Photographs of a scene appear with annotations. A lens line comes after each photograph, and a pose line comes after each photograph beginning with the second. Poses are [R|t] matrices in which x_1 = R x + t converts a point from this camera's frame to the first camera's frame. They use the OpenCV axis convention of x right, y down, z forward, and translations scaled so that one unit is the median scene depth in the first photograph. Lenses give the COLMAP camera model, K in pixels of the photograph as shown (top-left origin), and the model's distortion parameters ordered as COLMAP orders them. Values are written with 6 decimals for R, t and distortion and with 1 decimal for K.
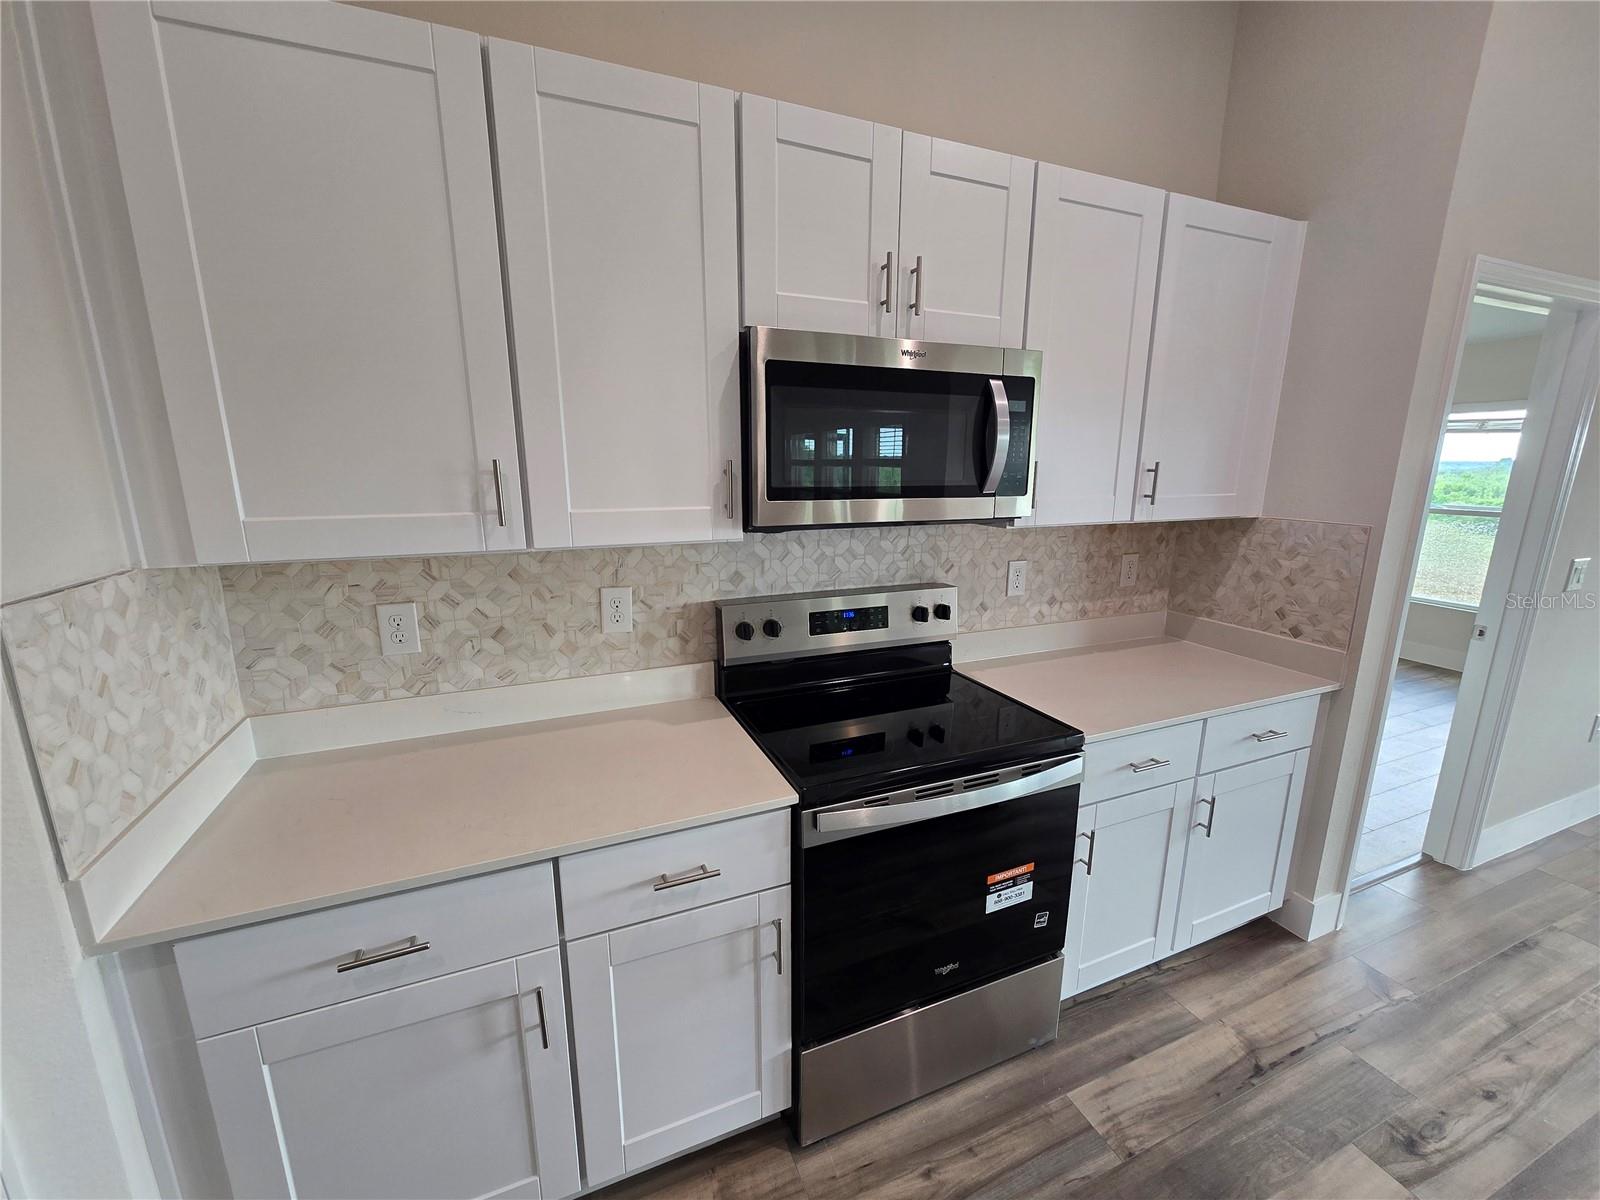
lens RADIAL K [[657.2, 0, 807.1], [0, 657.2, 601.5], [0, 0, 1]] dist [-0.000934, -0.000288]
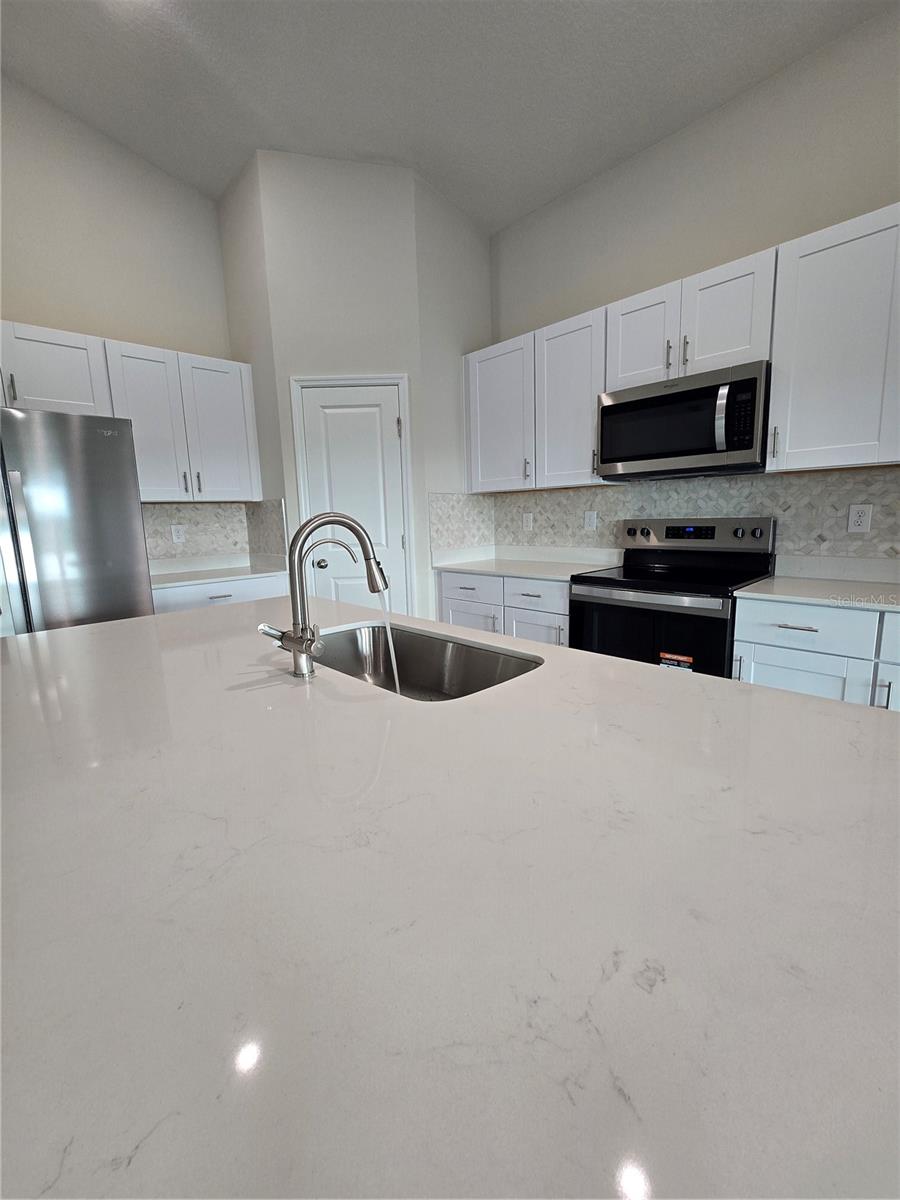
lens RADIAL K [[492.9, 0, 458.7], [0, 492.9, 592.3], [0, 0, 1]] dist [-0.000934, -0.000288]
pose [[0.362239, 0.130836, -0.922857, 1.197022], [-0.165503, 0.983395, 0.074456, 0.210010], [0.917274, 0.125765, 0.377878, -0.085177]]
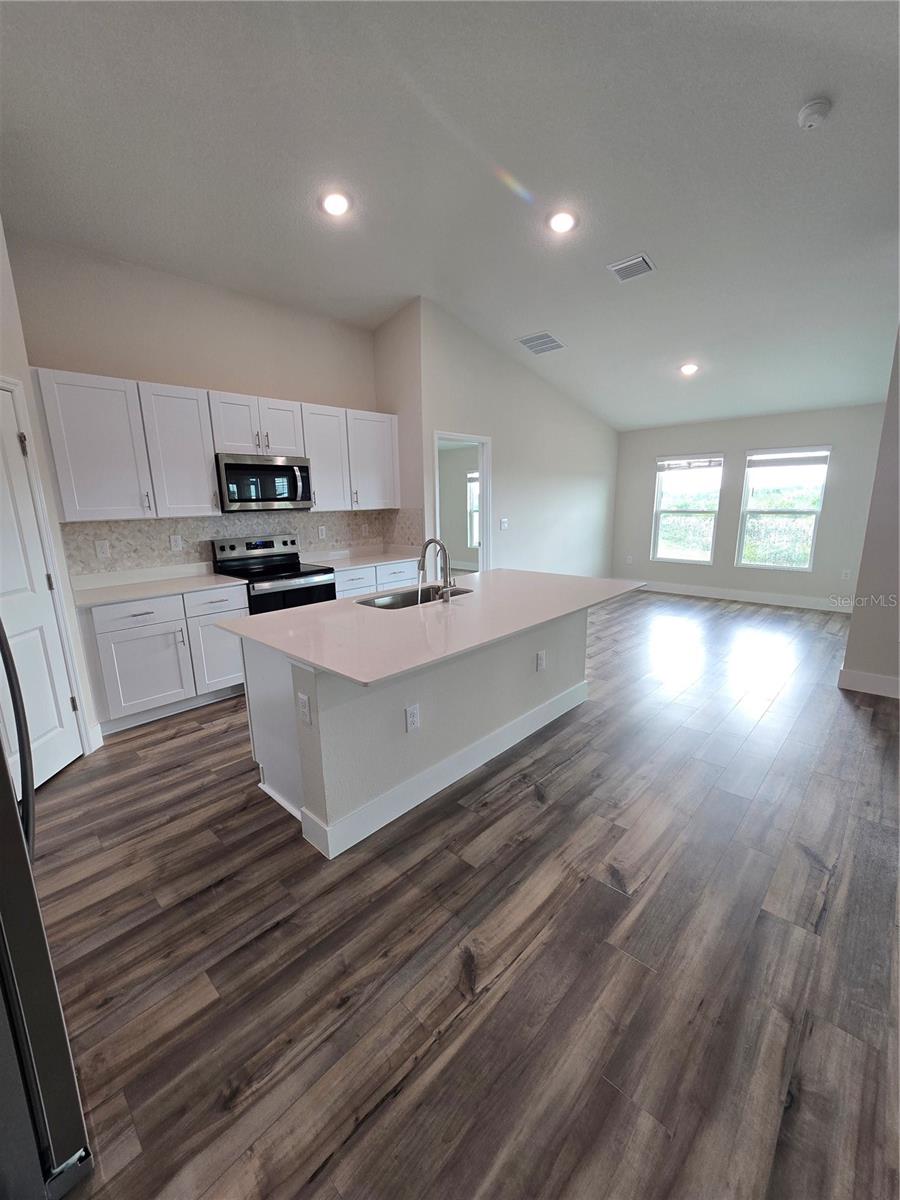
lens RADIAL K [[490.7, 0, 446.5], [0, 490.7, 607.2], [0, 0, 1]] dist [-0.001018, -0.000420]
pose [[0.917575, -0.108880, 0.382363, -0.044390], [0.106301, 0.993942, 0.027935, 0.362280], [-0.383088, 0.015013, 0.923590, -1.489081]]
